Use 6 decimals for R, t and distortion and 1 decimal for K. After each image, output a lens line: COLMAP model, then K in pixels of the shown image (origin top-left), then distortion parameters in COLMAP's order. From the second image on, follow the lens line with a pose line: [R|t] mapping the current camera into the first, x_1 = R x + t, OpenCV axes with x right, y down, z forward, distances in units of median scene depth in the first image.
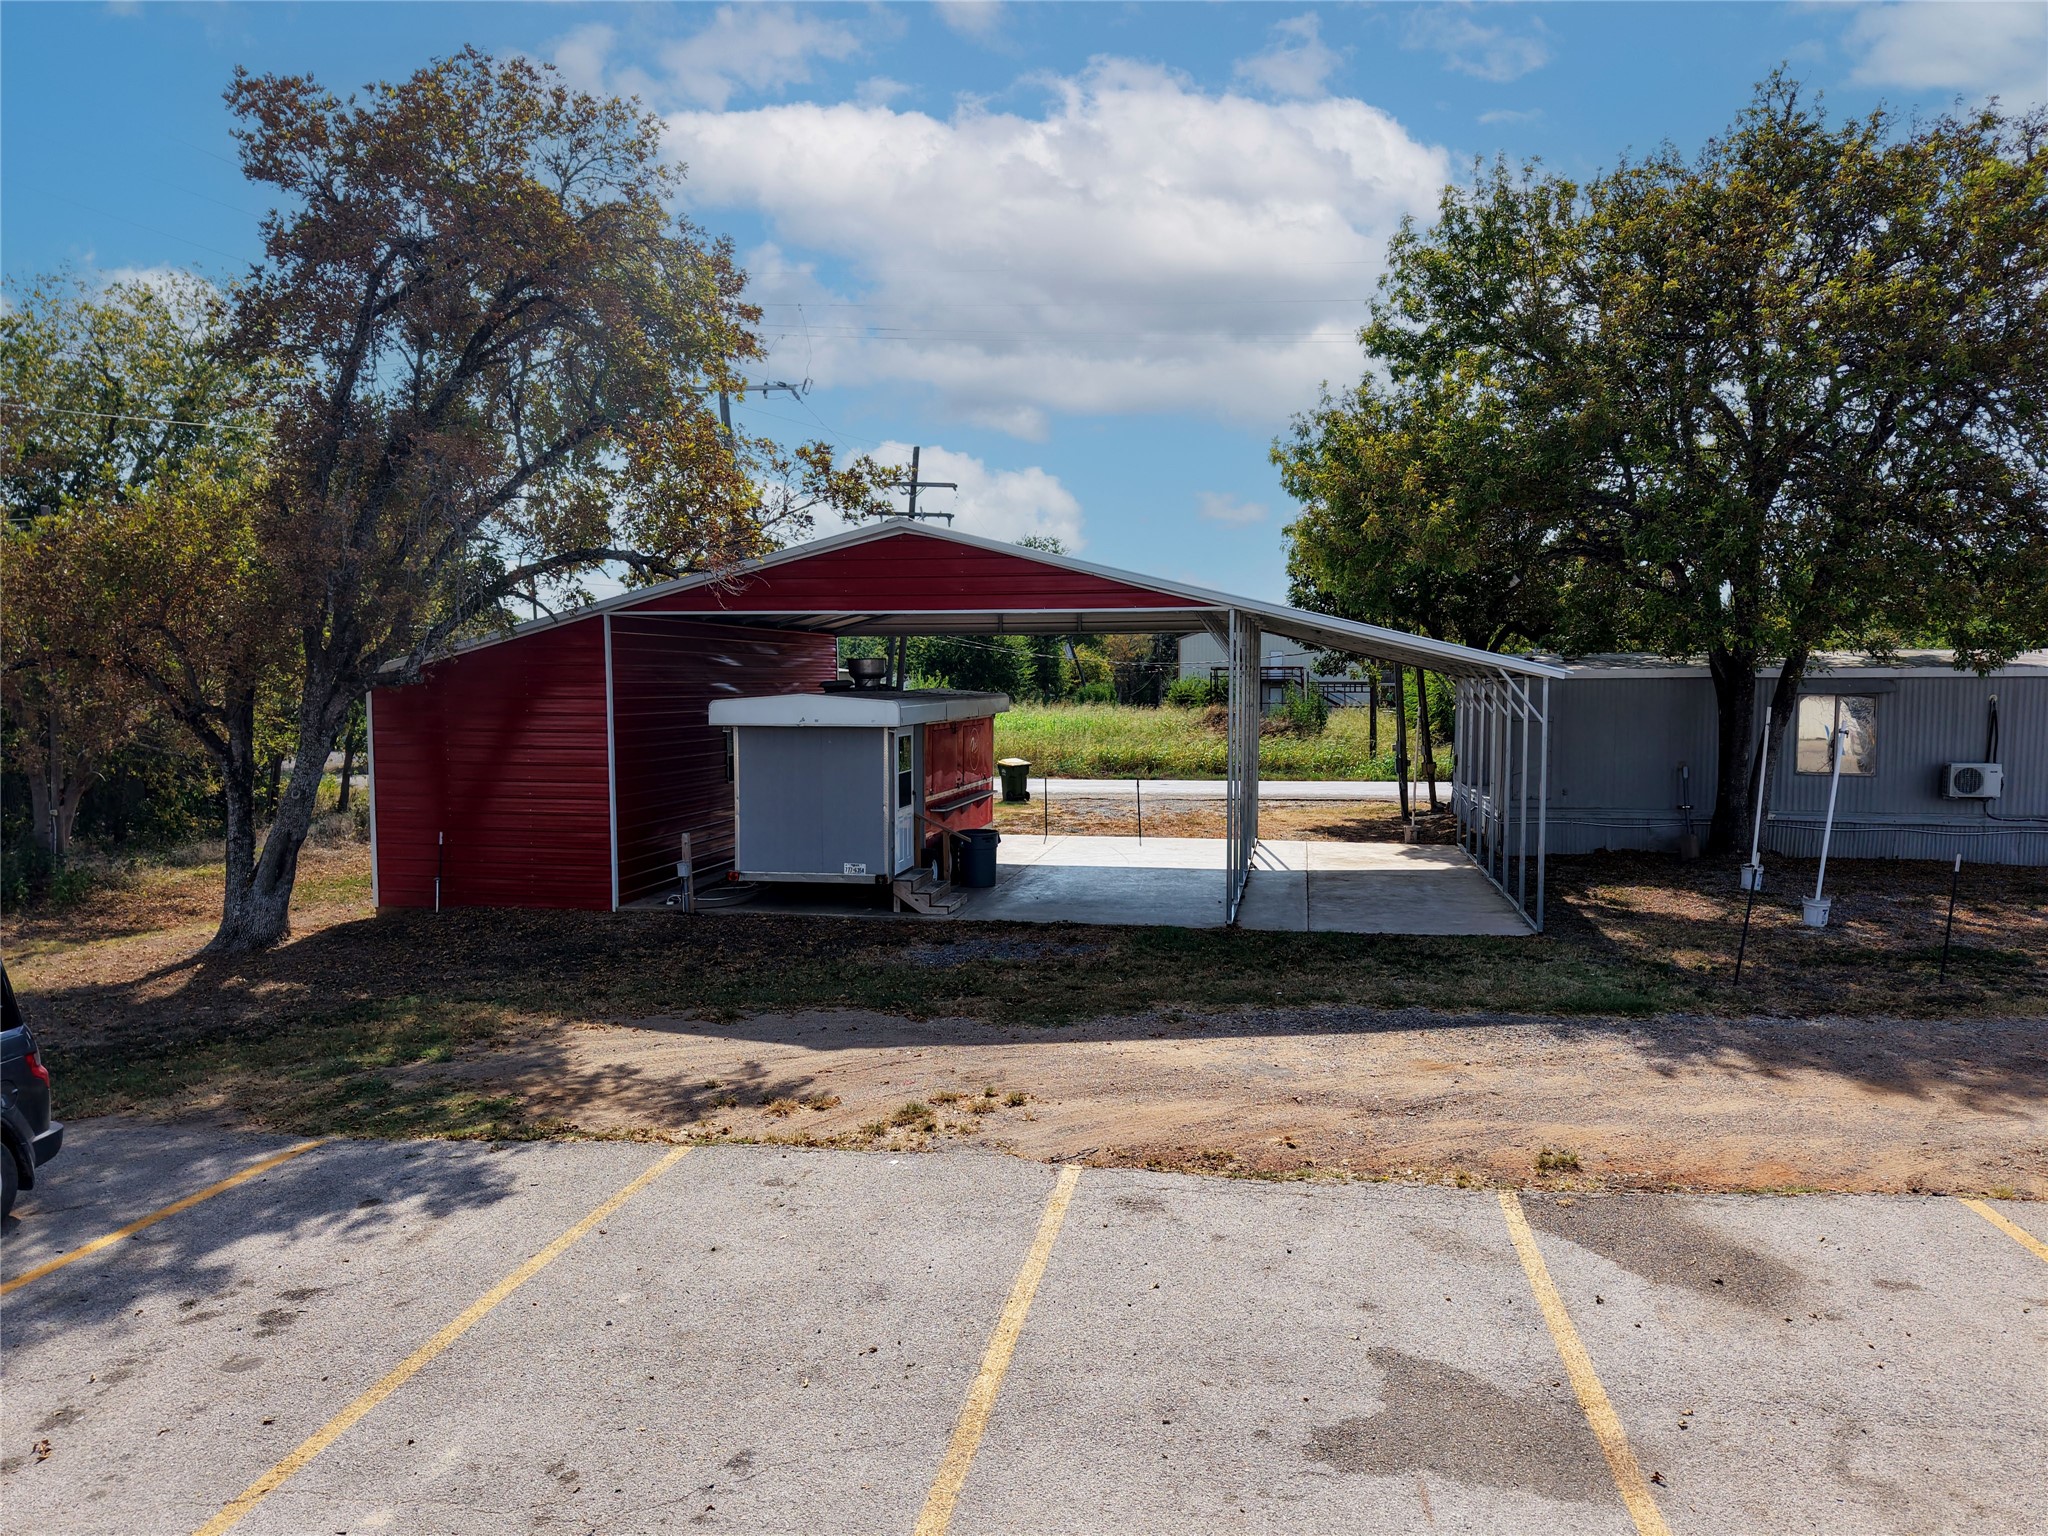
lens RADIAL K [[1417.9, 0, 1024.0], [0, 1417.9, 768.0], [0, 0, 1]] dist [0.046122, 0.000832]
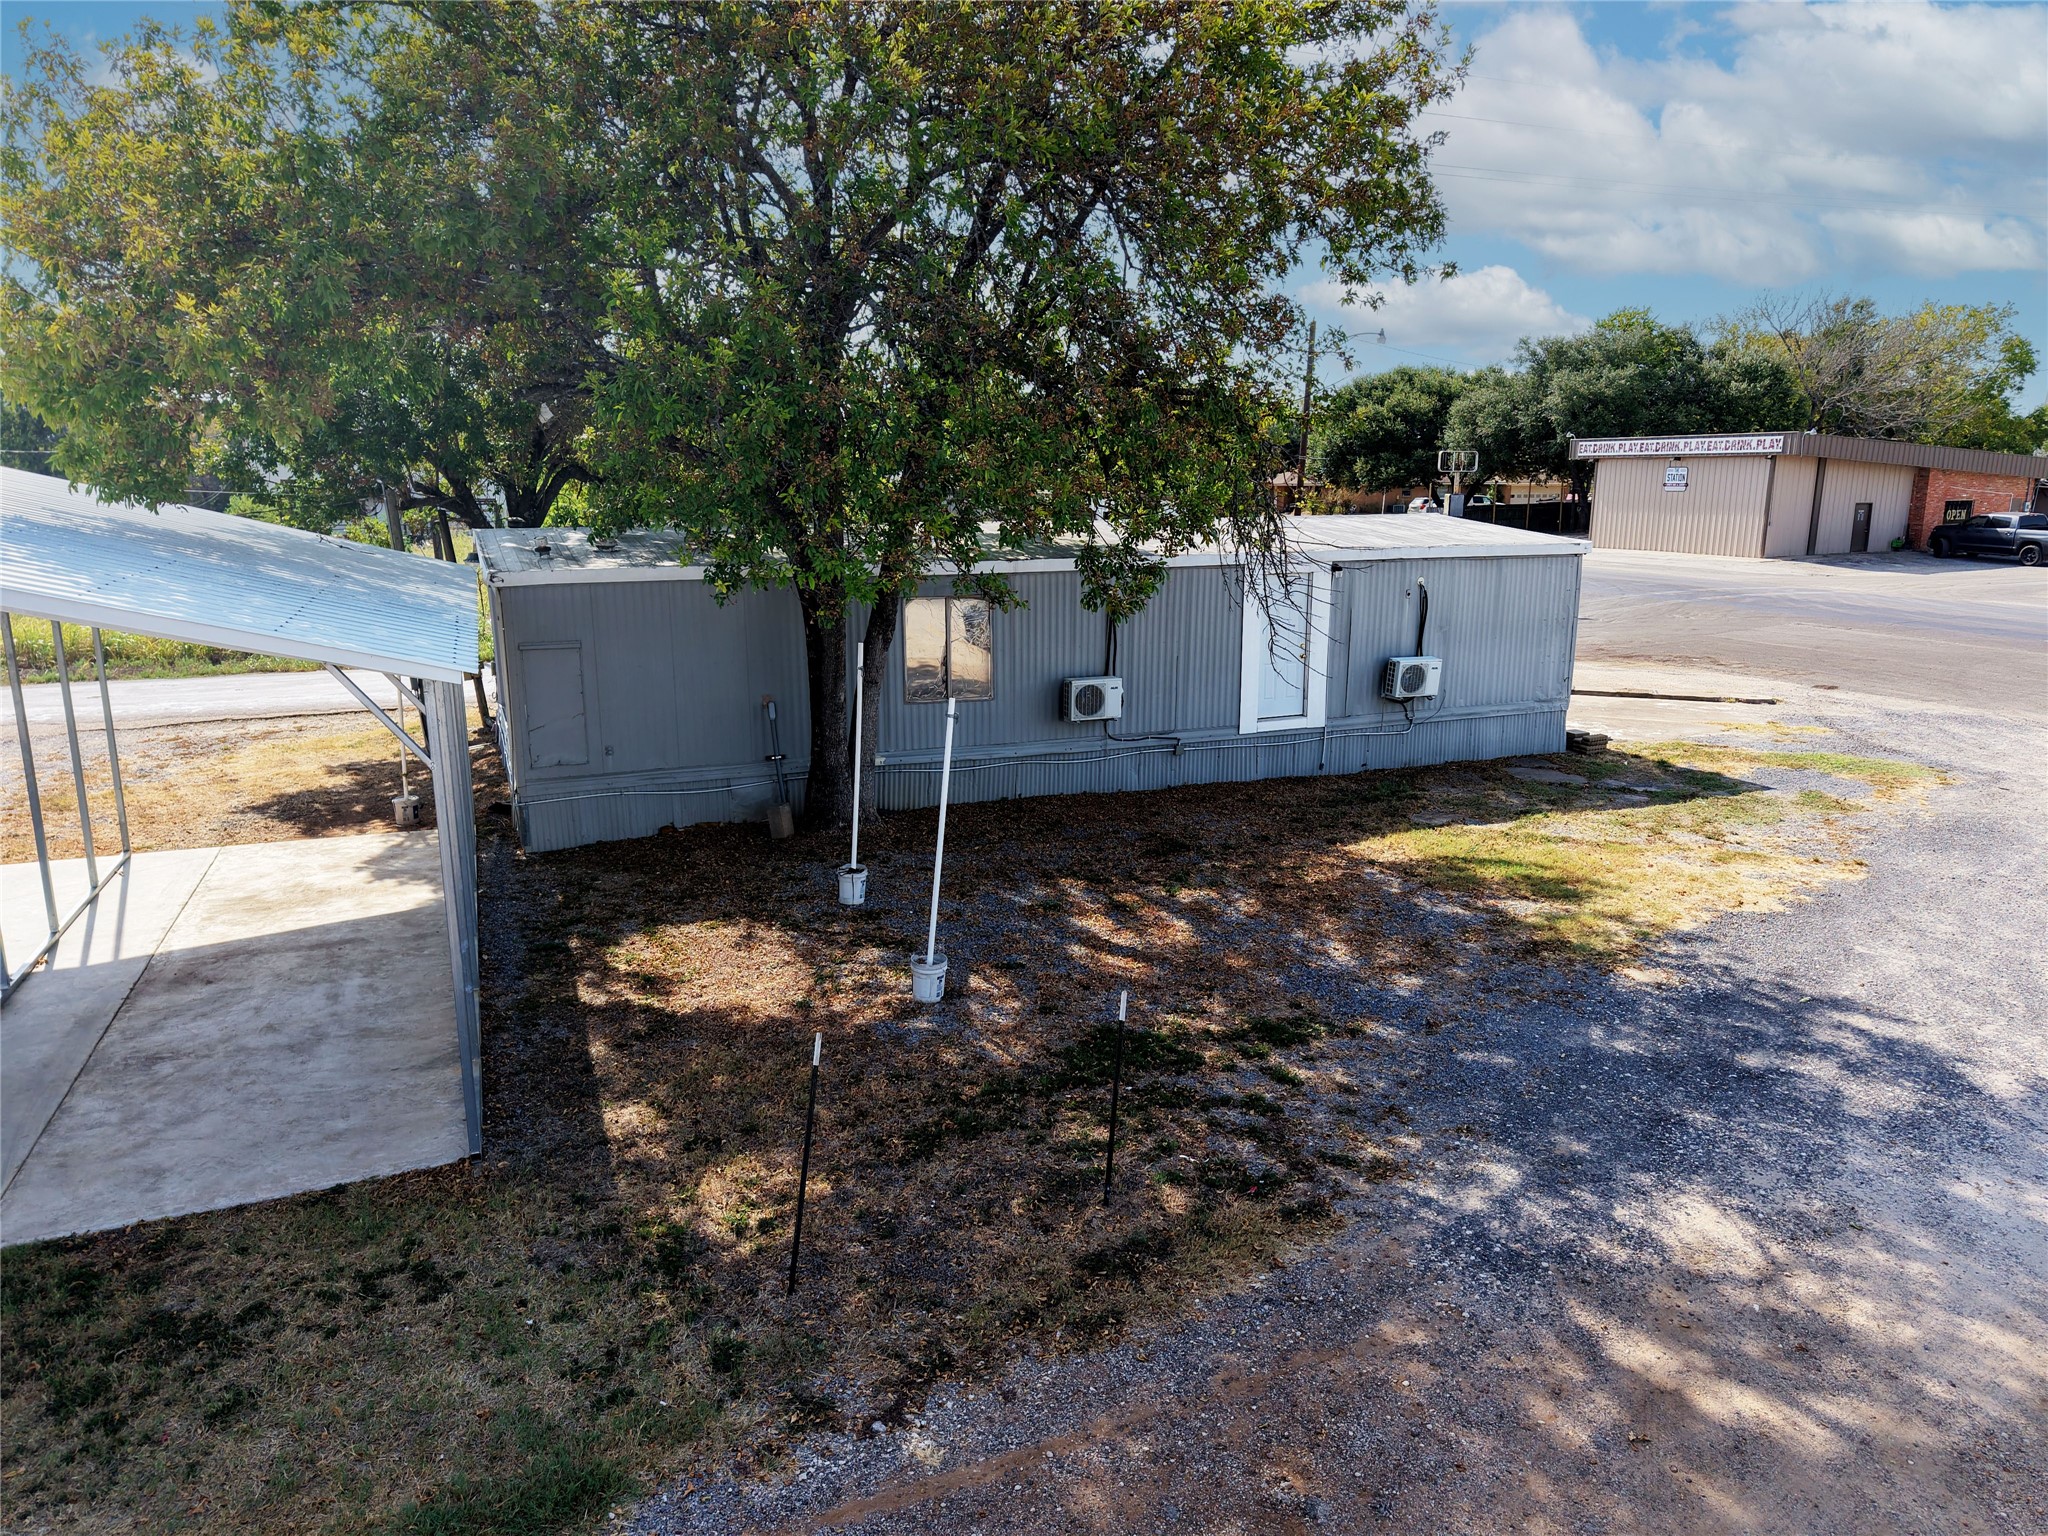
lens RADIAL K [[1353.8, 0, 1024.0], [0, 1353.8, 768.0], [0, 0, 1]] dist [-0.010748, 0.002434]
pose [[0.845833, -0.116043, 0.520673, 0.225281], [0.033141, 0.985598, 0.165824, -0.080859], [-0.532417, -0.123004, 0.837498, 0.383666]]
